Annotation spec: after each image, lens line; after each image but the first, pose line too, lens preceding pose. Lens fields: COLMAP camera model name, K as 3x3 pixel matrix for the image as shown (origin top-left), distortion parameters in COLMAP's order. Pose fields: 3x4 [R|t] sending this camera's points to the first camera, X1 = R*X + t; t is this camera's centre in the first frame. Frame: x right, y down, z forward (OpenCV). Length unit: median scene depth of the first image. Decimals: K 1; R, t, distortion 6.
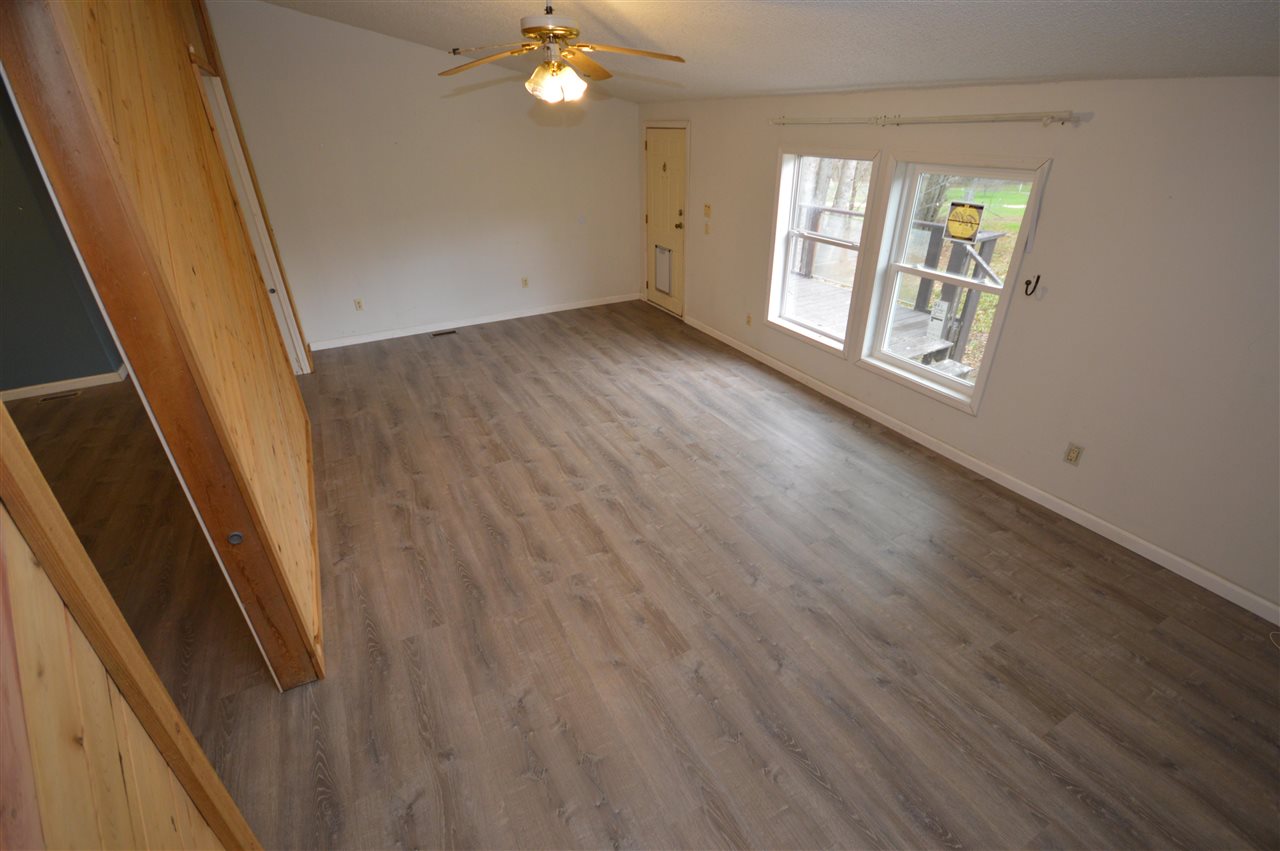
lens RADIAL K [[572.8, 0, 649.5], [0, 572.8, 424.5], [0, 0, 1]] dist [-0.003554, -0.000745]
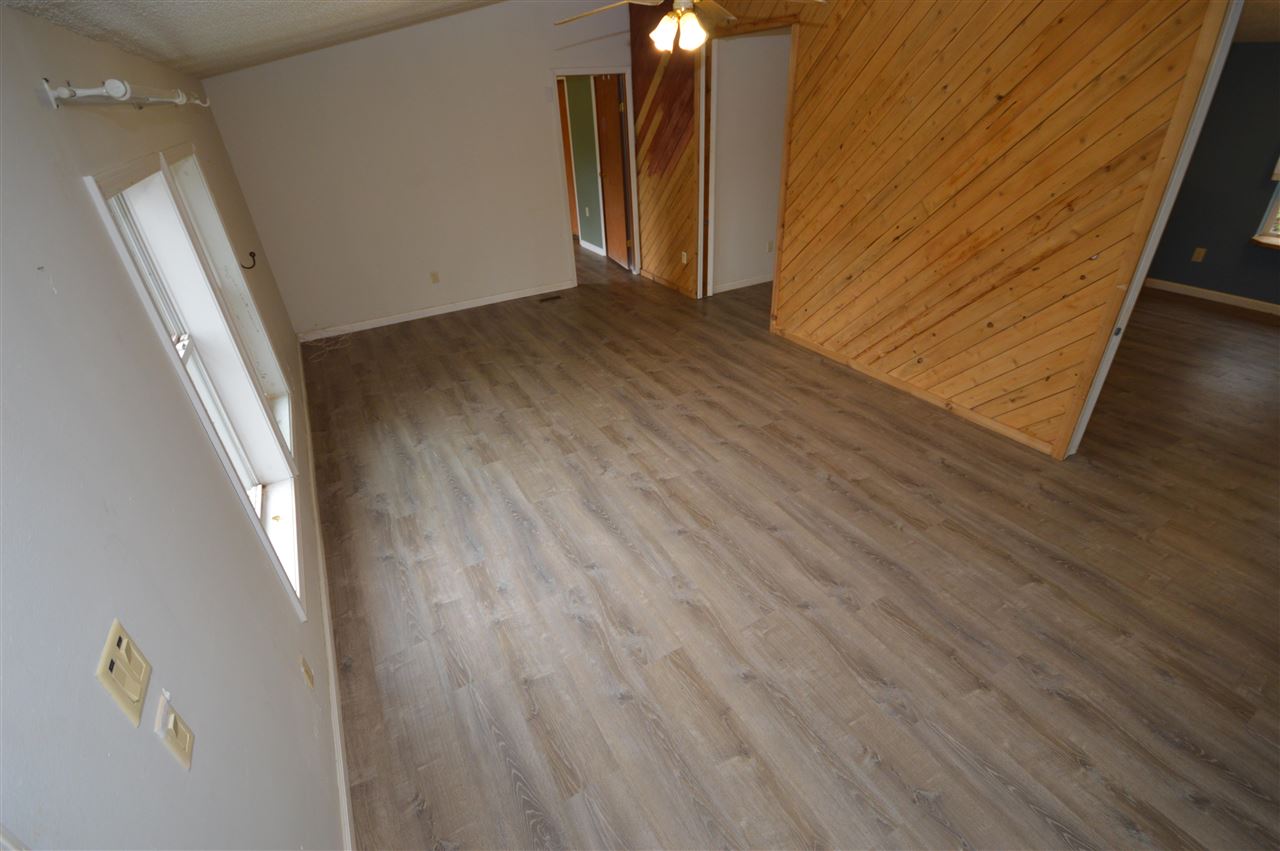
lens RADIAL K [[572.8, 0, 643.3], [0, 572.8, 422.9], [0, 0, 1]] dist [-0.003554, -0.000745]
pose [[-0.998522, 0.050098, 0.021091, -0.060376], [0.044348, 0.526483, 0.849028, -0.724206], [0.031431, 0.848708, -0.527926, 1.397481]]
